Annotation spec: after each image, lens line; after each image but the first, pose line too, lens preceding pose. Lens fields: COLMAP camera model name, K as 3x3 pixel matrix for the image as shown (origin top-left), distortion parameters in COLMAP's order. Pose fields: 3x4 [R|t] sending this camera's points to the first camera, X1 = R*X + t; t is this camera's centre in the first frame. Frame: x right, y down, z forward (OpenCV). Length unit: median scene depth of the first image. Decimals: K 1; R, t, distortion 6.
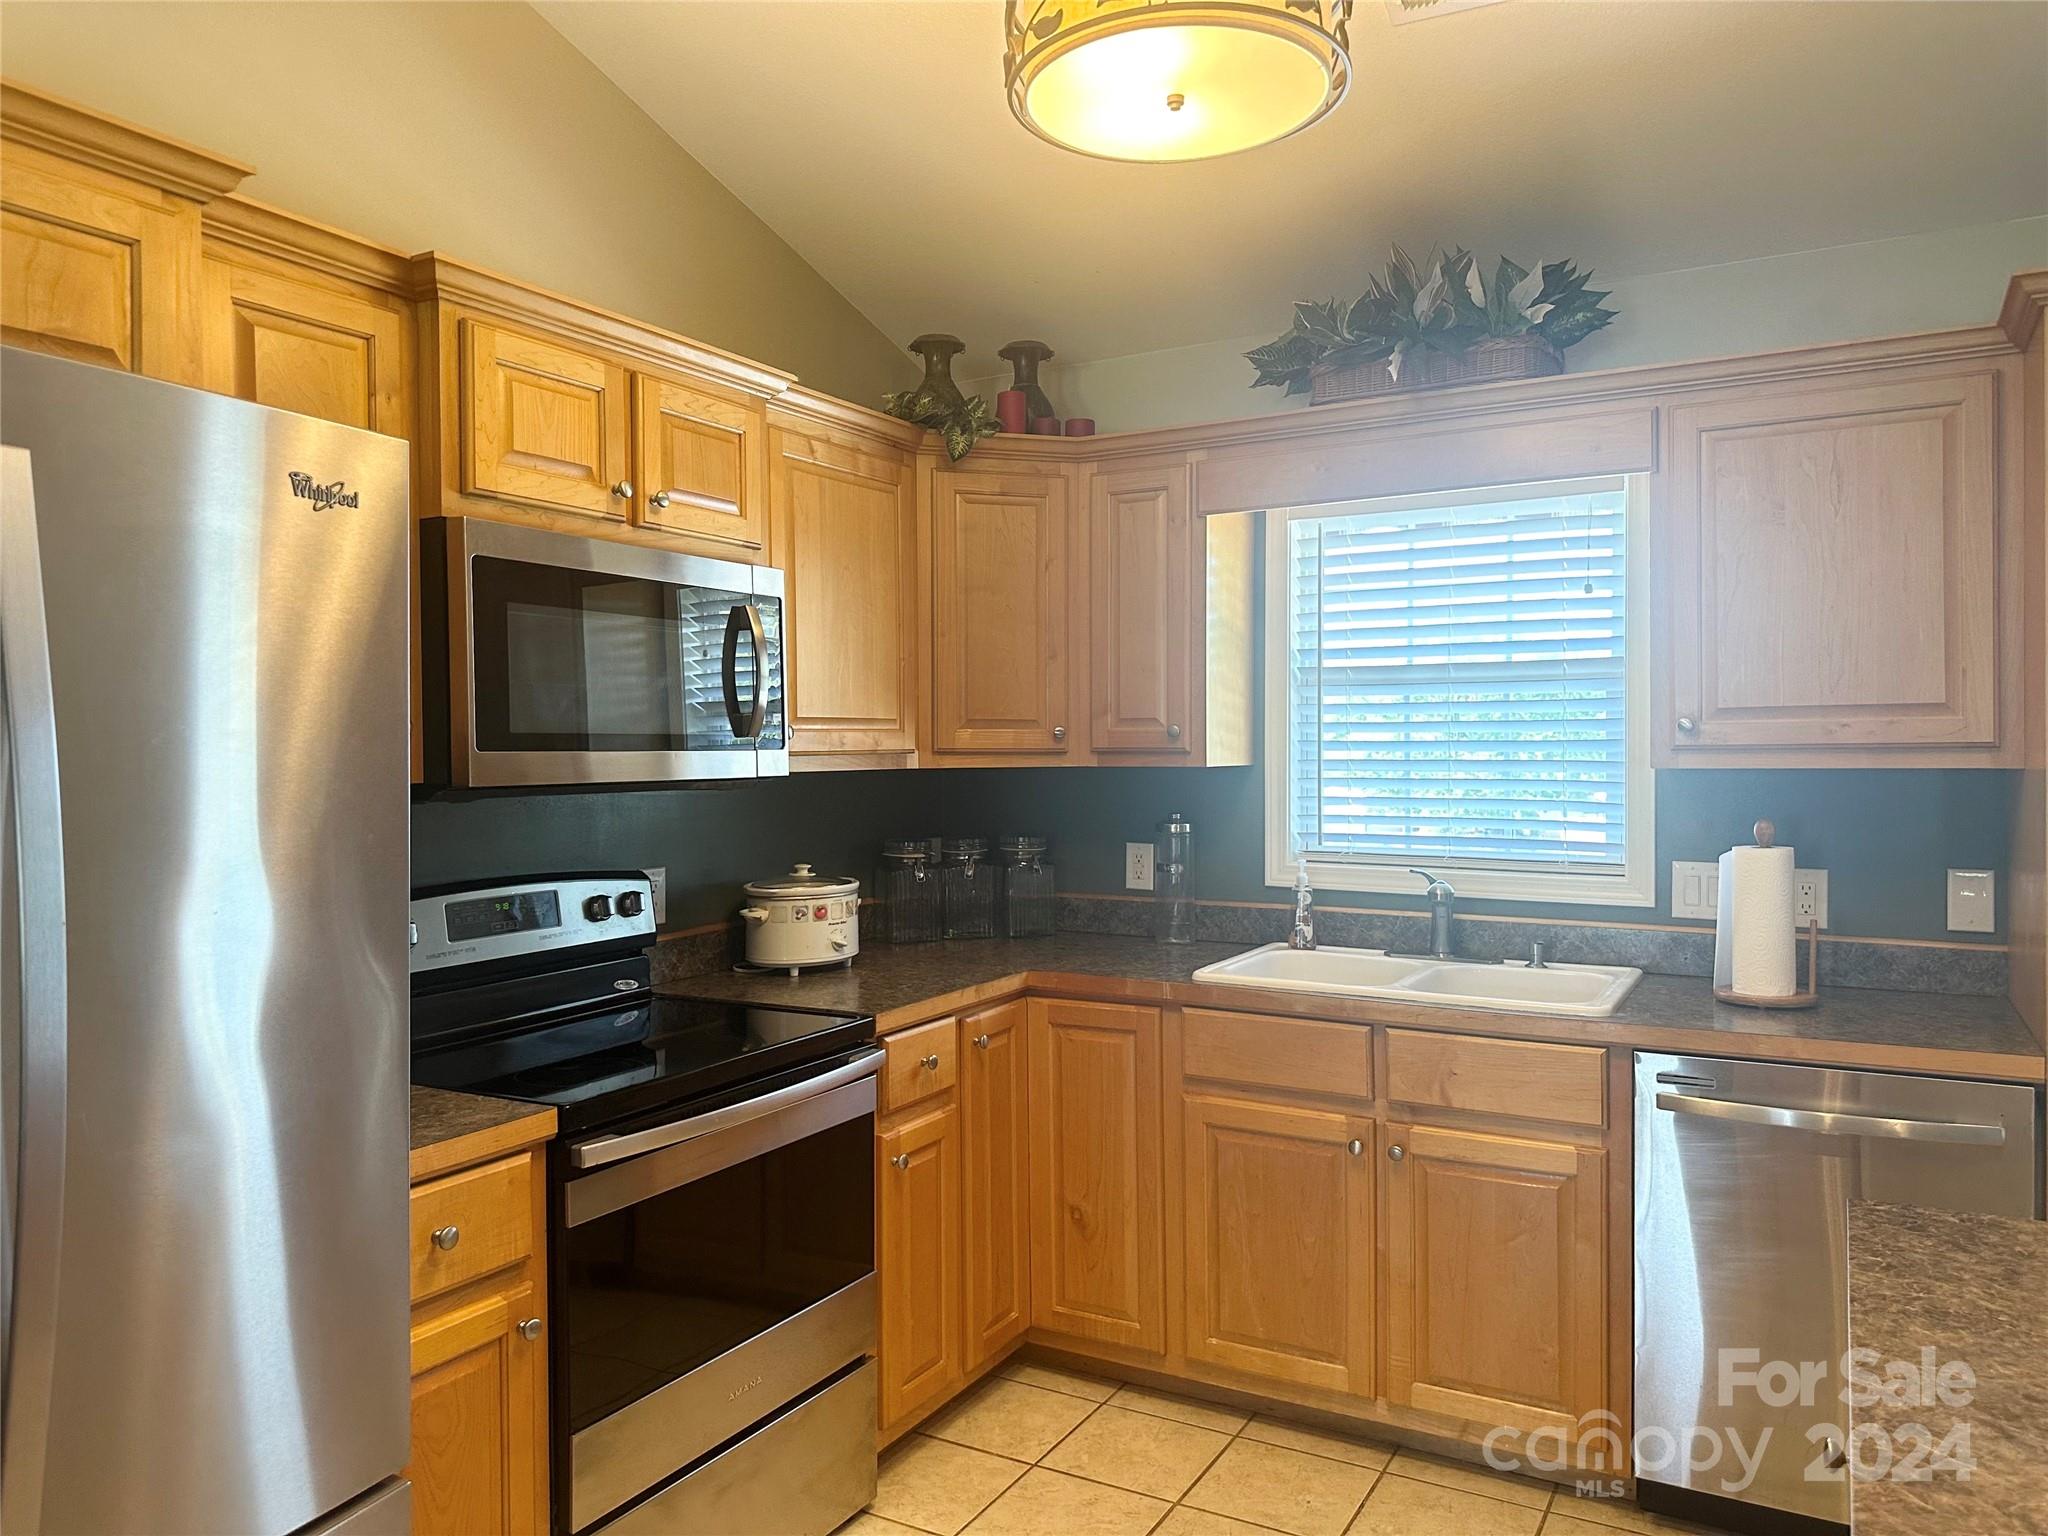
lens RADIAL K [[1430.2, 0, 1014.0], [0, 1430.2, 758.7], [0, 0, 1]] dist [0.066926, -0.042206]
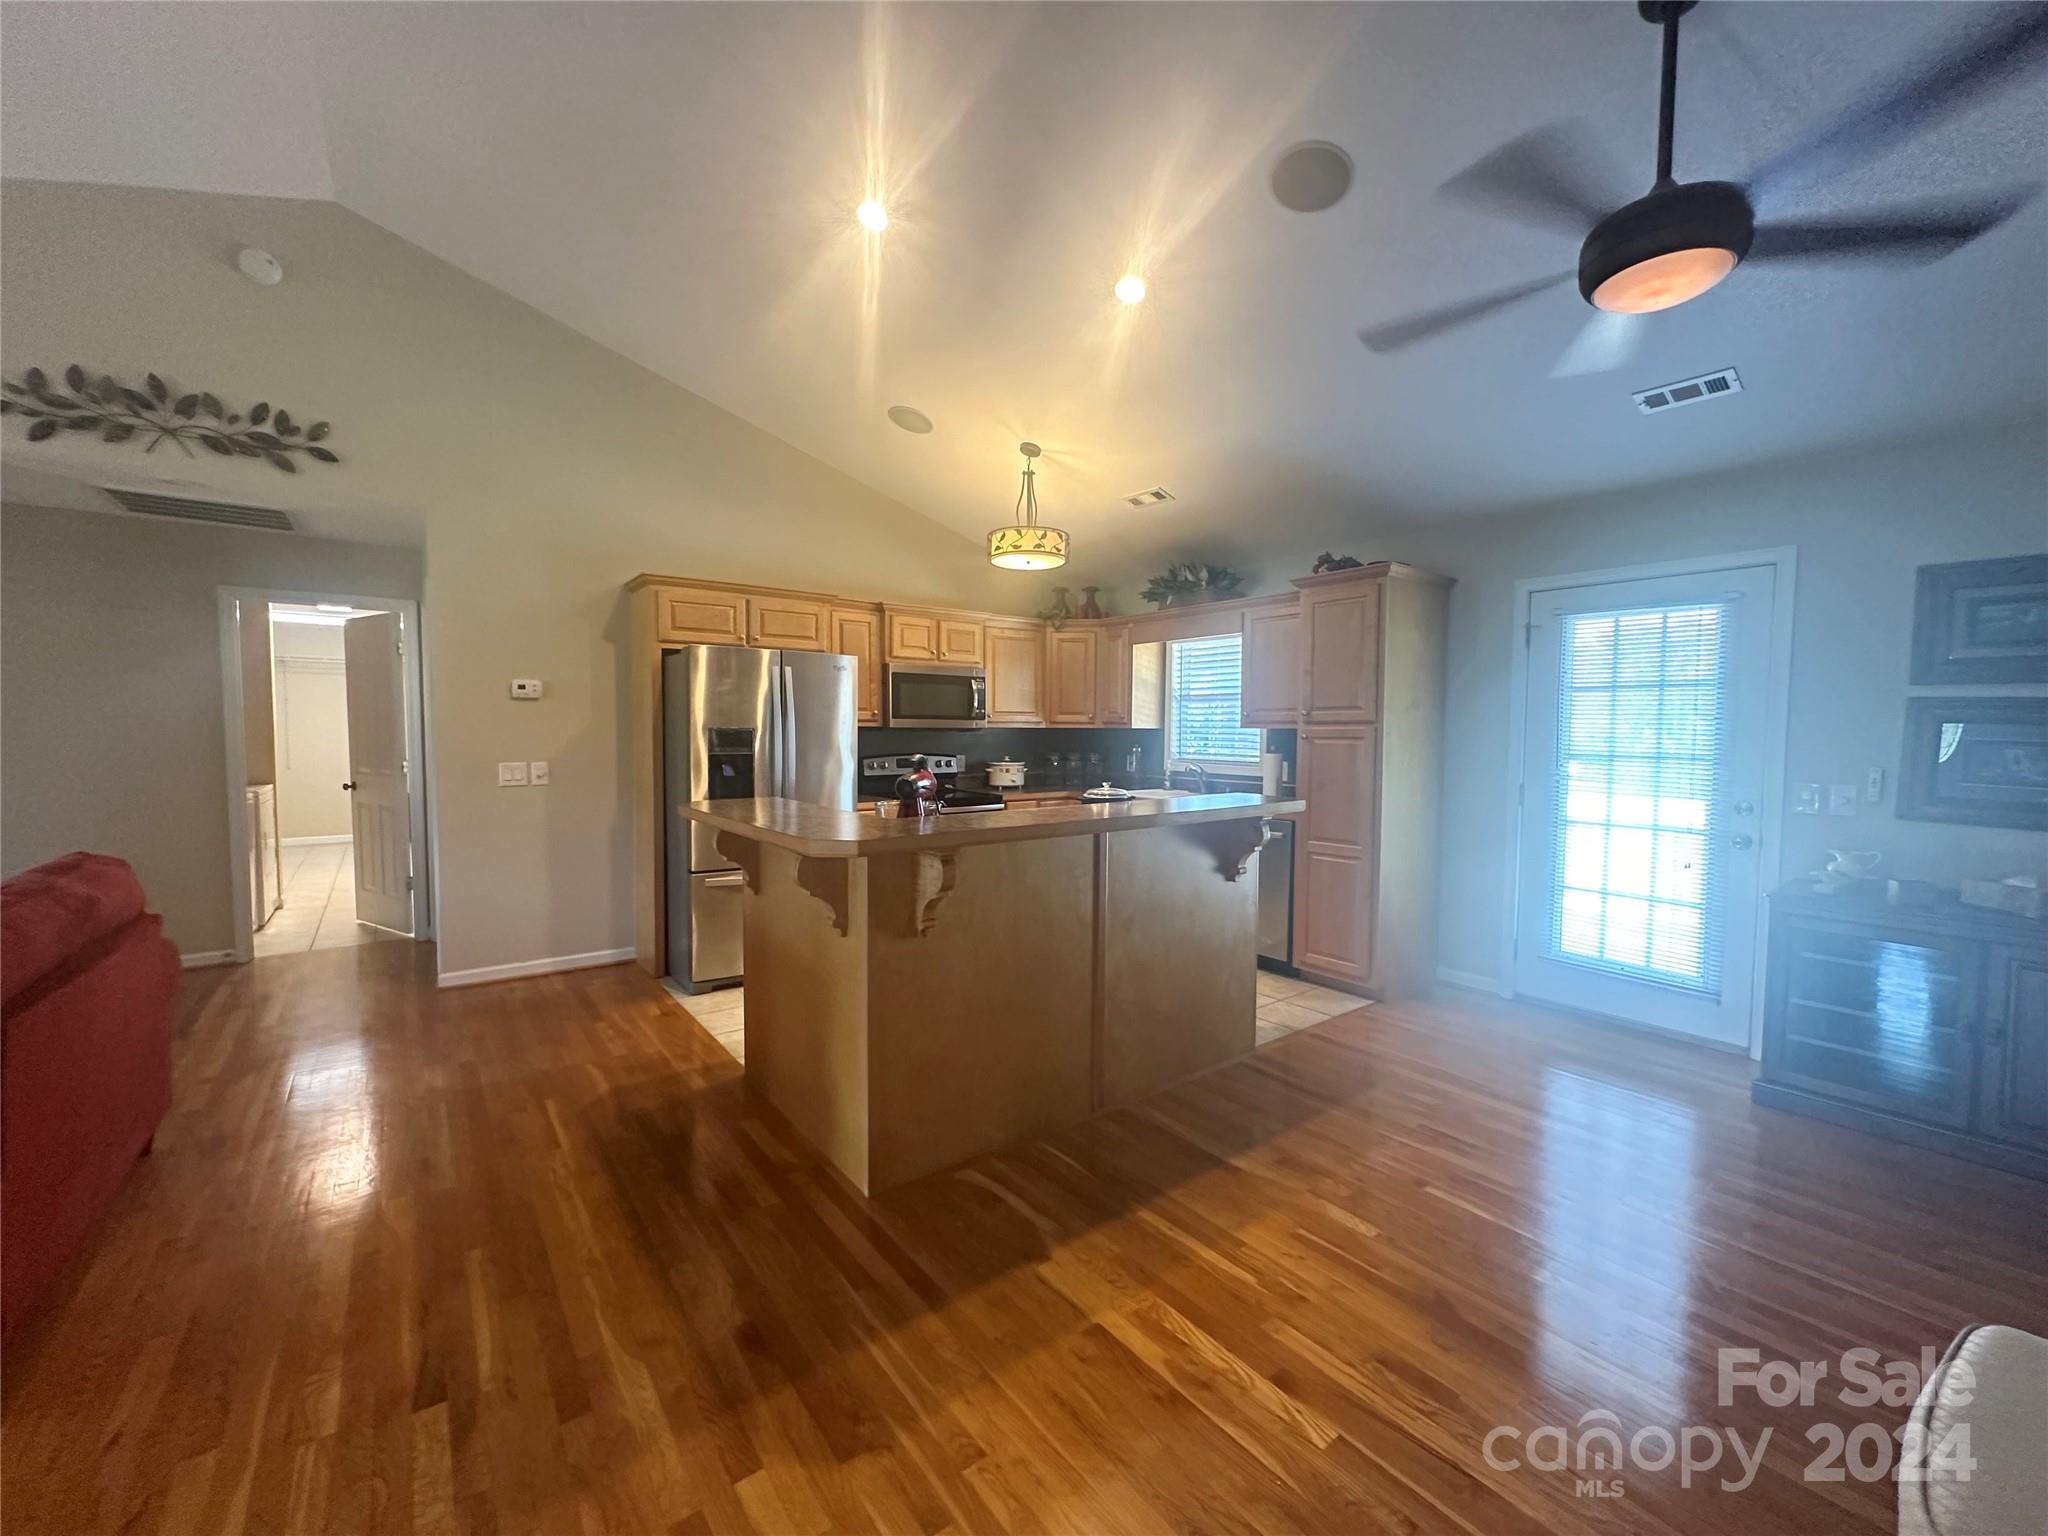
lens RADIAL K [[814.5, 0, 1026.1], [0, 814.5, 769.9], [0, 0, 1]] dist [-0.001592, 0.000786]
pose [[0.922711, 0.029750, -0.384343, 0.638015], [-0.014821, 0.999018, 0.041748, 0.027366], [0.385207, -0.032825, 0.922246, -0.734104]]
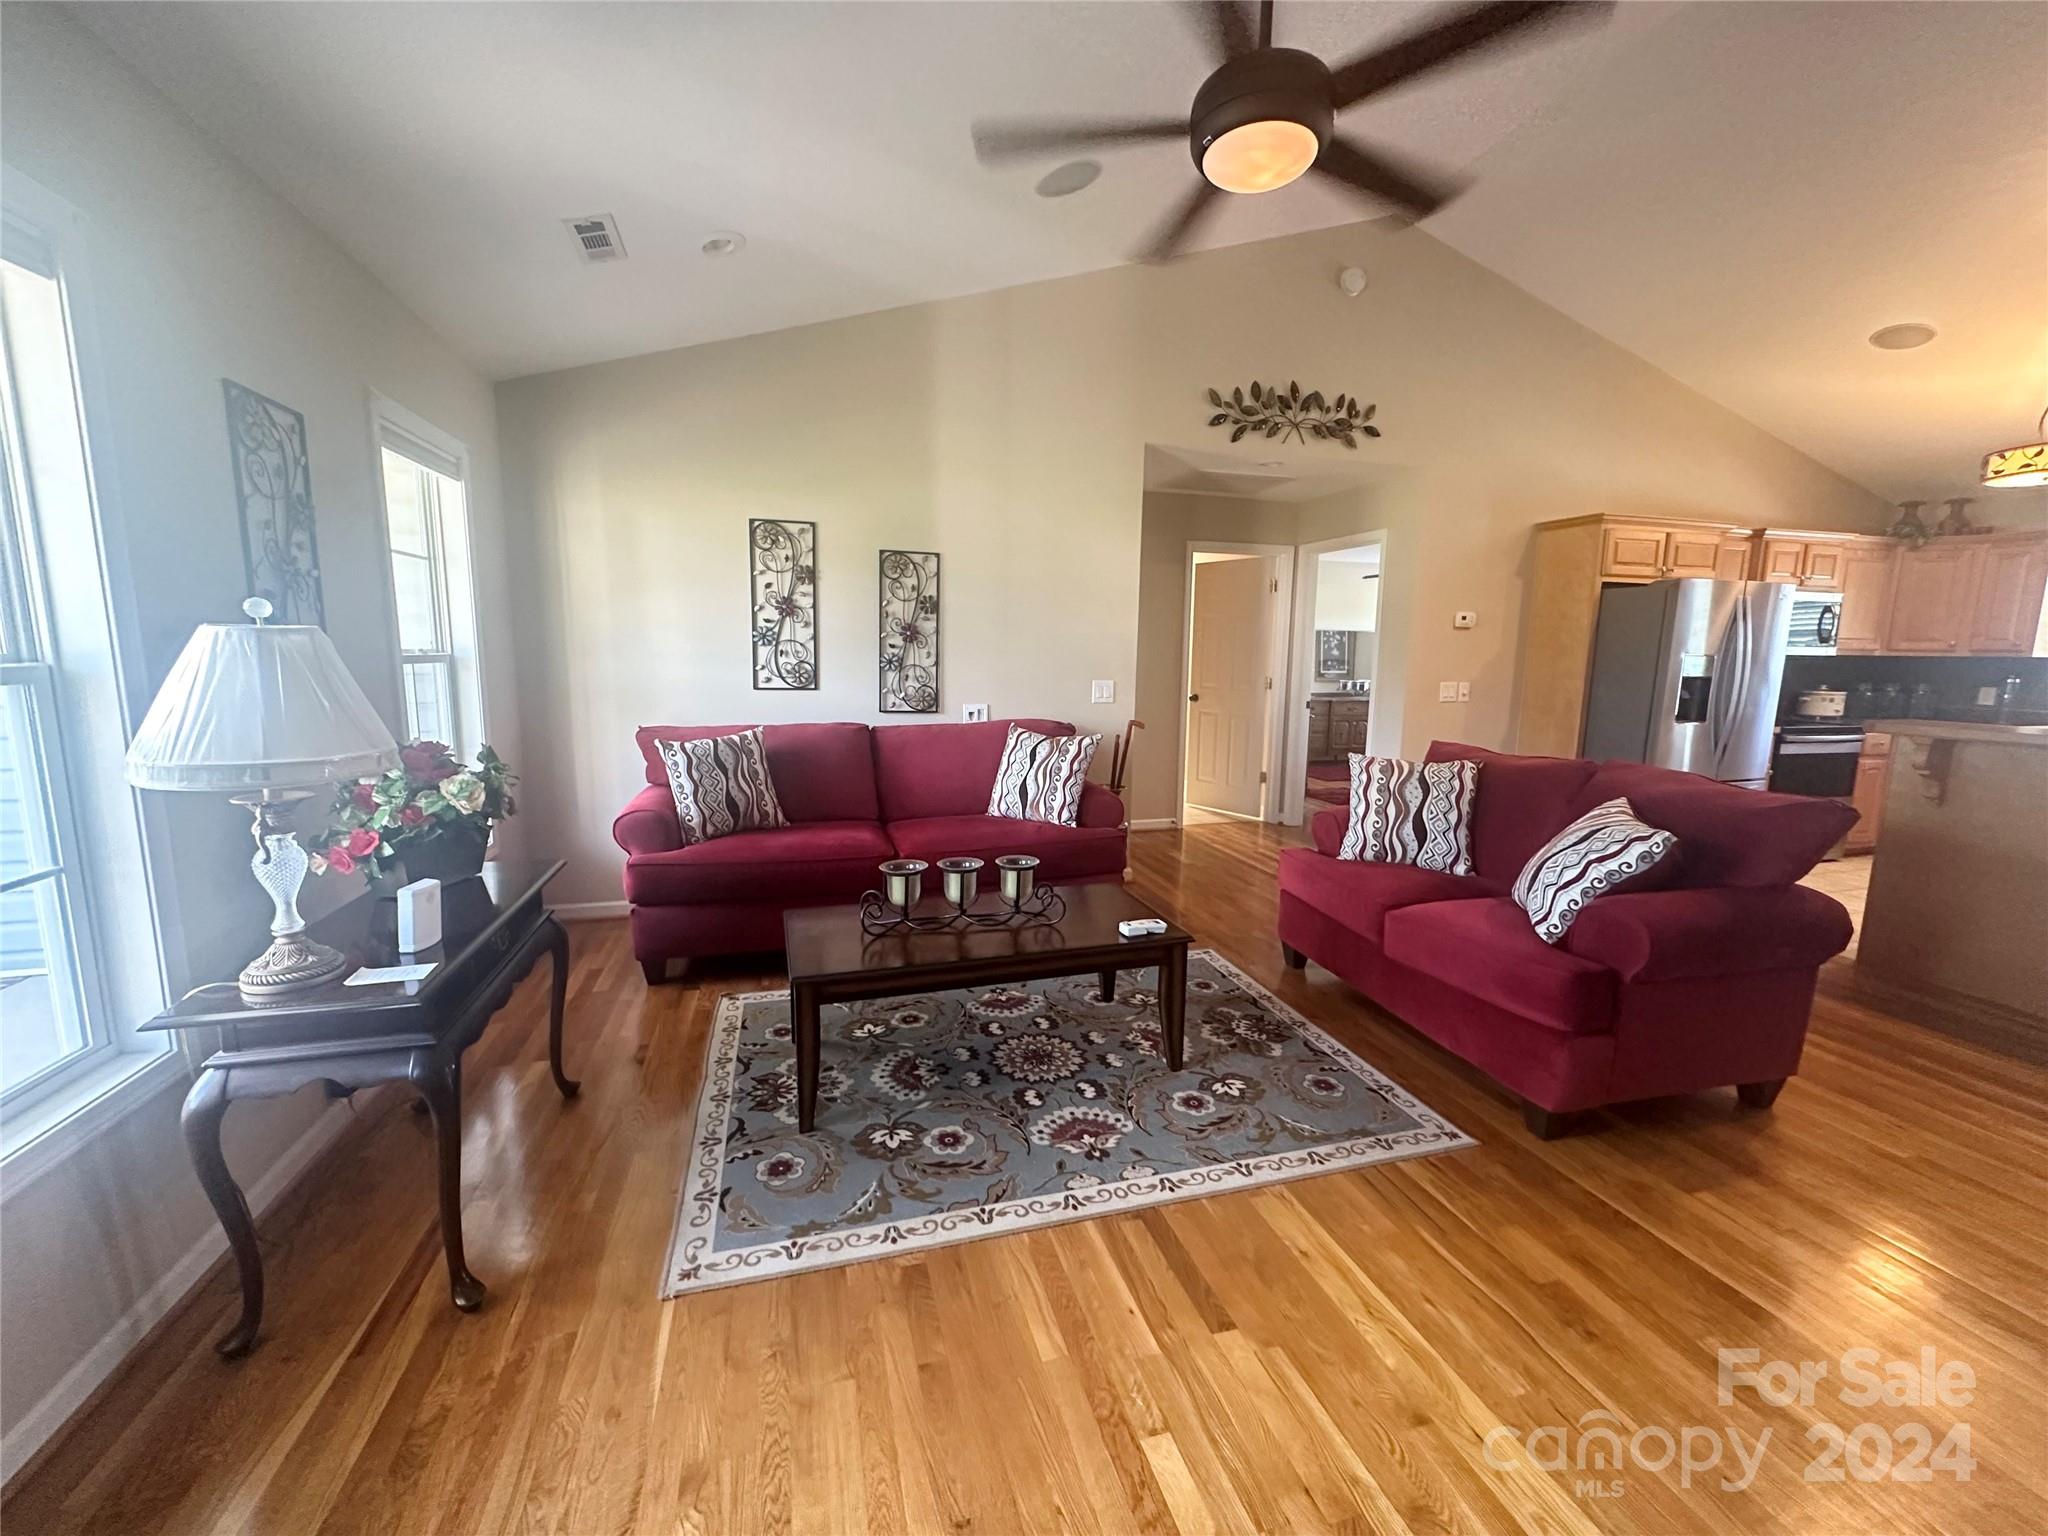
lens RADIAL K [[814.5, 0, 1023.7], [0, 814.5, 771.1], [0, 0, 1]] dist [-0.001592, 0.000786]
pose [[0.714310, 0.116720, -0.690028, -0.154946], [-0.023738, 0.989467, 0.142798, 0.048493], [0.699427, -0.085622, 0.709557, -1.587191]]
